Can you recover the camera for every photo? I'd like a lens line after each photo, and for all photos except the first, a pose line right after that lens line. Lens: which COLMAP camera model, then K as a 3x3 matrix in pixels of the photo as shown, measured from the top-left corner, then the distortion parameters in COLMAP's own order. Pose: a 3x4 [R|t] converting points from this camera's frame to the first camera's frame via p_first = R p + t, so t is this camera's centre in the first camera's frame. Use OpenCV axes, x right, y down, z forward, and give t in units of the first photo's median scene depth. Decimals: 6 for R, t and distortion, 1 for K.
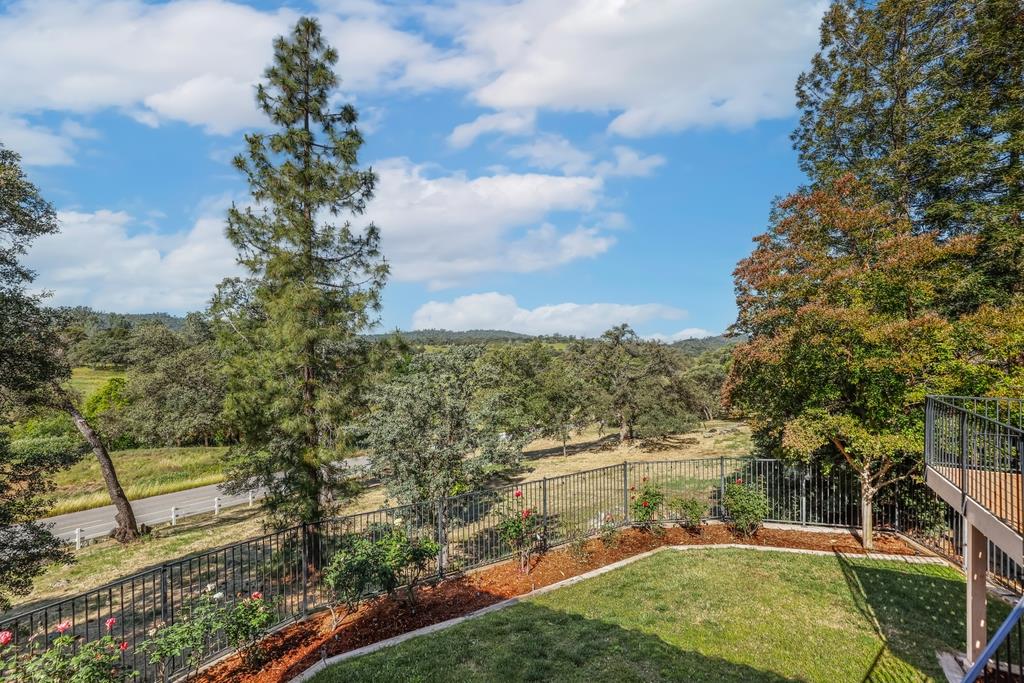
lens RADIAL K [[478.6, 0, 515.6], [0, 478.6, 336.3], [0, 0, 1]] dist [-0.000706, -0.000187]
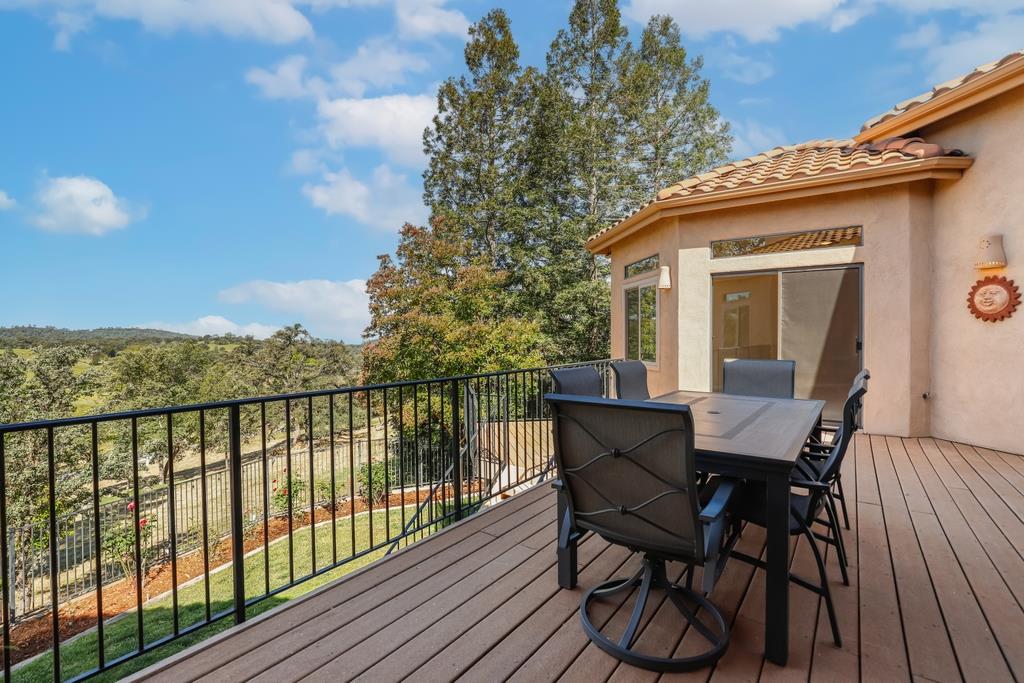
lens RADIAL K [[478.6, 0, 515.6], [0, 478.6, 336.3], [0, 0, 1]] dist [-0.000706, -0.000187]
pose [[0.815259, 0.001365, 0.579095, 0.061637], [-0.001079, 0.999999, -0.000839, -0.000394], [-0.579096, 0.000059, 0.815260, -0.155973]]
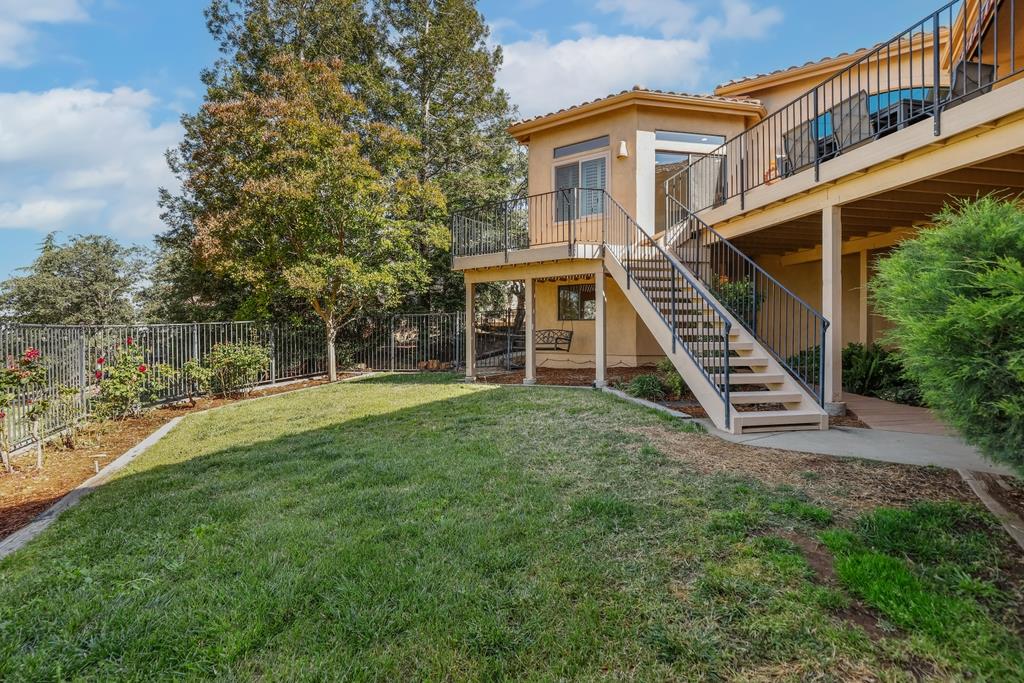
lens RADIAL K [[478.6, 0, 515.6], [0, 478.6, 336.3], [0, 0, 1]] dist [-0.000706, -0.000187]
pose [[0.124507, 0.006438, 0.992198, -0.431455], [0.003278, 0.999971, -0.006900, 0.341282], [-0.992213, 0.004112, 0.124482, 0.420242]]
